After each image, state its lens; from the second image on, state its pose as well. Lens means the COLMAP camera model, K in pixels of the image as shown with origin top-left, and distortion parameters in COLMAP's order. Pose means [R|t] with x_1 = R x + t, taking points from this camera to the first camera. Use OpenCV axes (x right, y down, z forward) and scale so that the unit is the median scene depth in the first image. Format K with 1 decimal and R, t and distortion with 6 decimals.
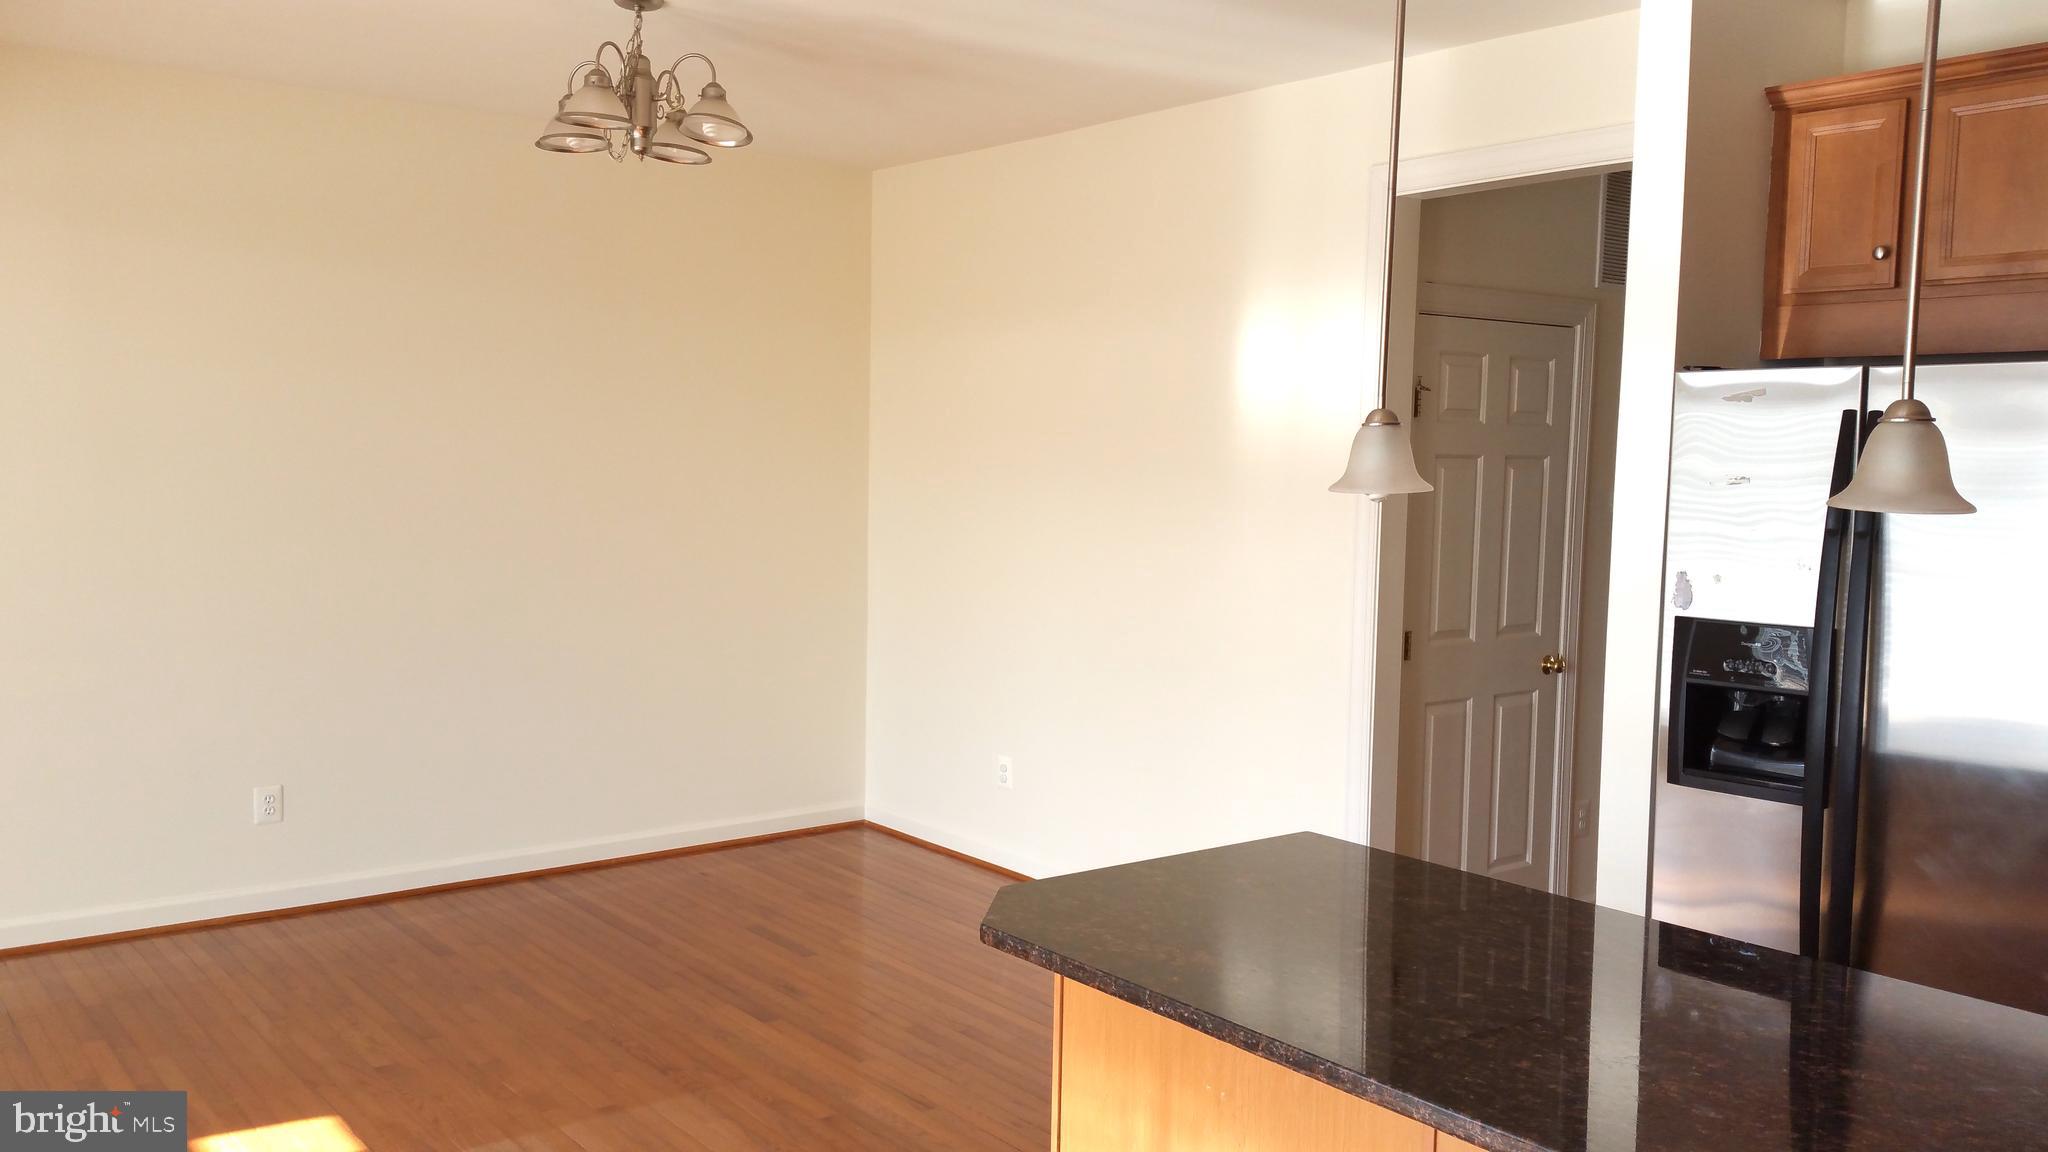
lens RADIAL K [[1734.1, 0, 1009.3], [0, 1734.1, 573.7], [0, 0, 1]] dist [0.001342, -0.009606]
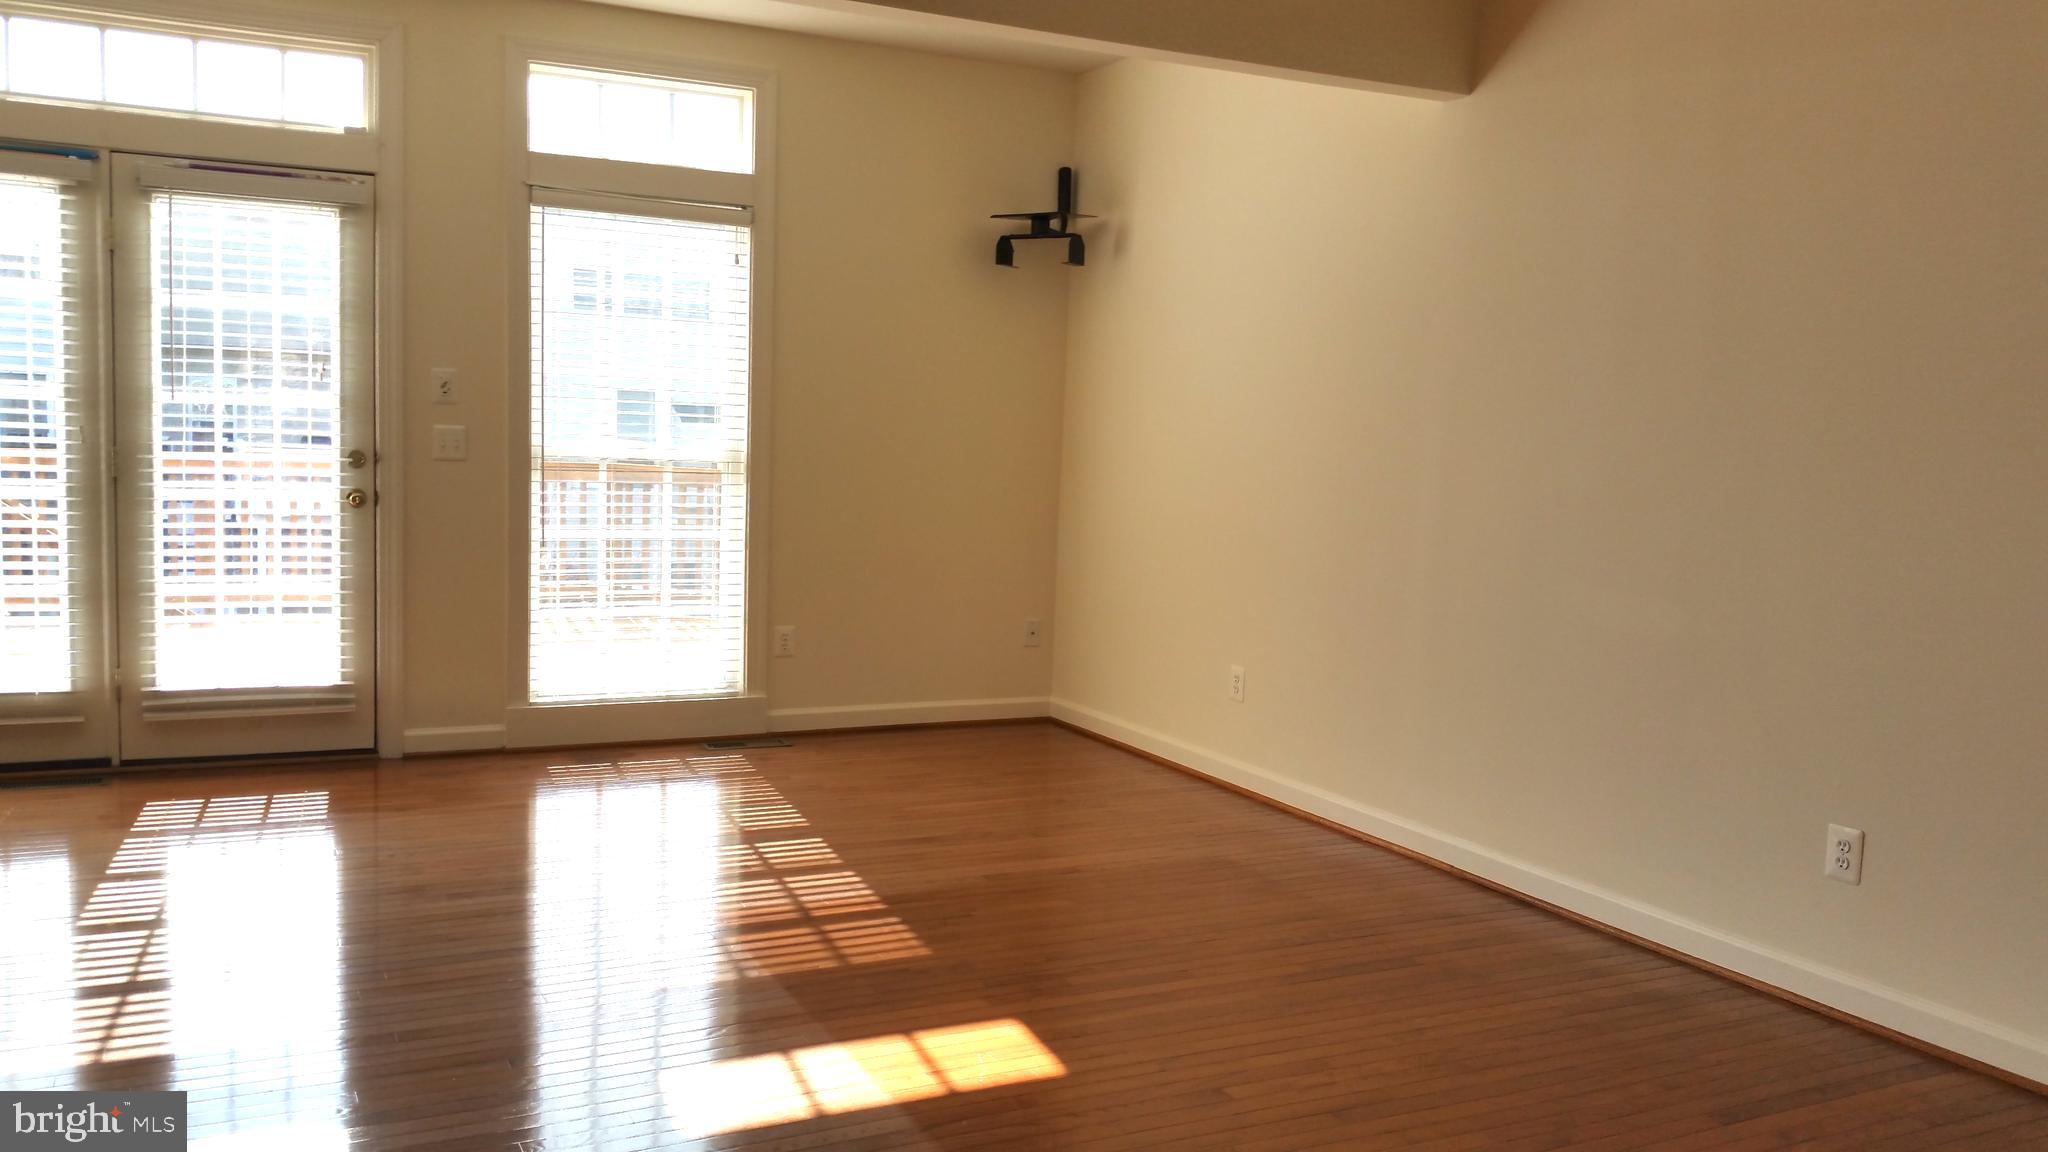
lens RADIAL K [[1734.1, 0, 1009.3], [0, 1734.1, 573.7], [0, 0, 1]] dist [0.001342, -0.009606]
pose [[-0.203935, 0.064318, -0.976869, 0.327794], [-0.121461, 0.988468, 0.090438, 0.003402], [0.971420, 0.137095, -0.193771, 0.884132]]
